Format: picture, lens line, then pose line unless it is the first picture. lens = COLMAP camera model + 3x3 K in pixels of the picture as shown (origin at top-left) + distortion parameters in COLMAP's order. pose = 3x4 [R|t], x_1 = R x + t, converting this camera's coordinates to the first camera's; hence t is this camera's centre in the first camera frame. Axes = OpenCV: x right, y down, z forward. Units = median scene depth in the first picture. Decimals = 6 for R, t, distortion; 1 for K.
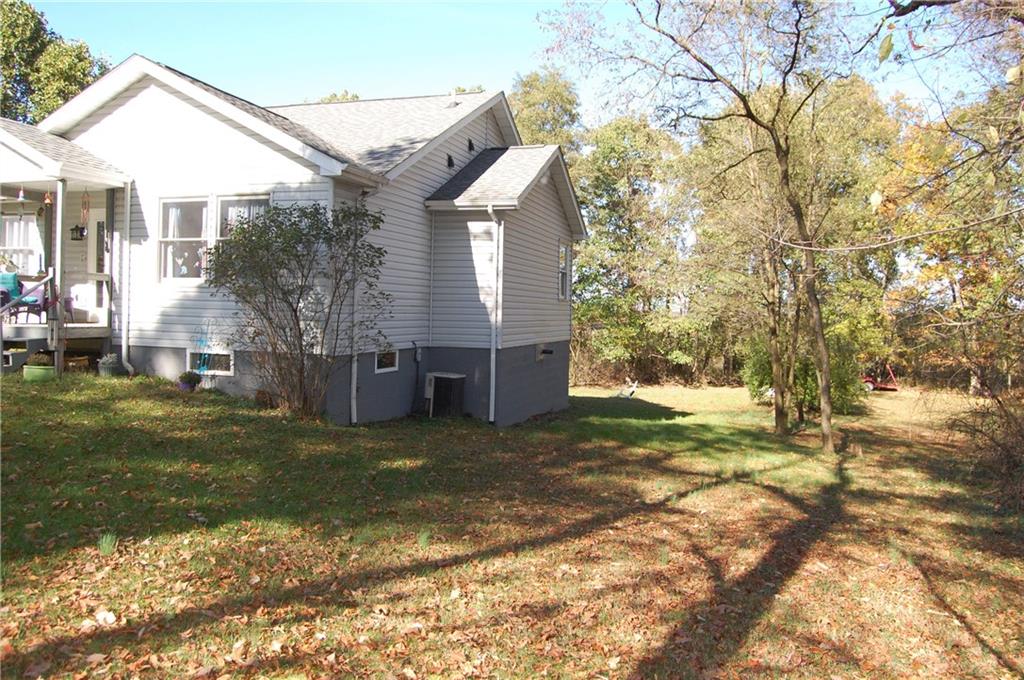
lens RADIAL K [[803.1, 0, 534.0], [0, 803.1, 335.9], [0, 0, 1]] dist [-0.092898, 0.033423]
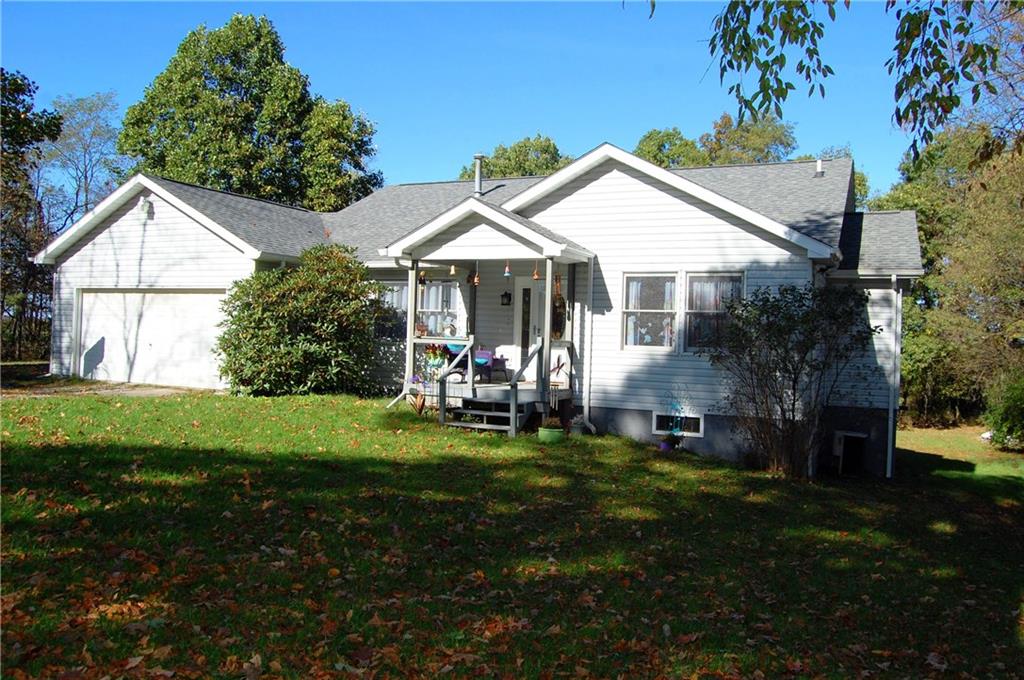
lens RADIAL K [[803.1, 0, 534.0], [0, 803.1, 335.9], [0, 0, 1]] dist [-0.092898, 0.033423]
pose [[0.989131, 0.004753, -0.146959, -0.432395], [-0.010022, 0.999333, -0.035128, -0.046275], [0.146694, 0.036219, 0.988519, -0.120315]]
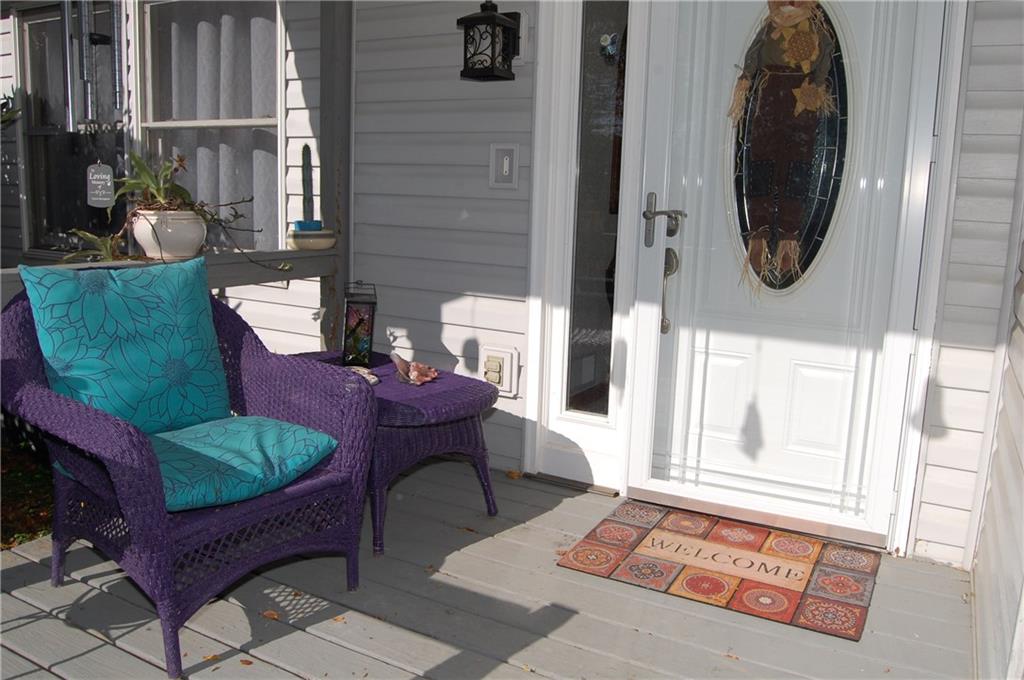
lens RADIAL K [[803.1, 0, 534.0], [0, 803.1, 335.9], [0, 0, 1]] dist [-0.092898, 0.033423]
pose [[0.976225, 0.048514, -0.211261, -0.600200], [-0.018485, 0.989714, 0.141858, -0.098673], [0.215970, -0.134580, 0.967081, 0.906575]]
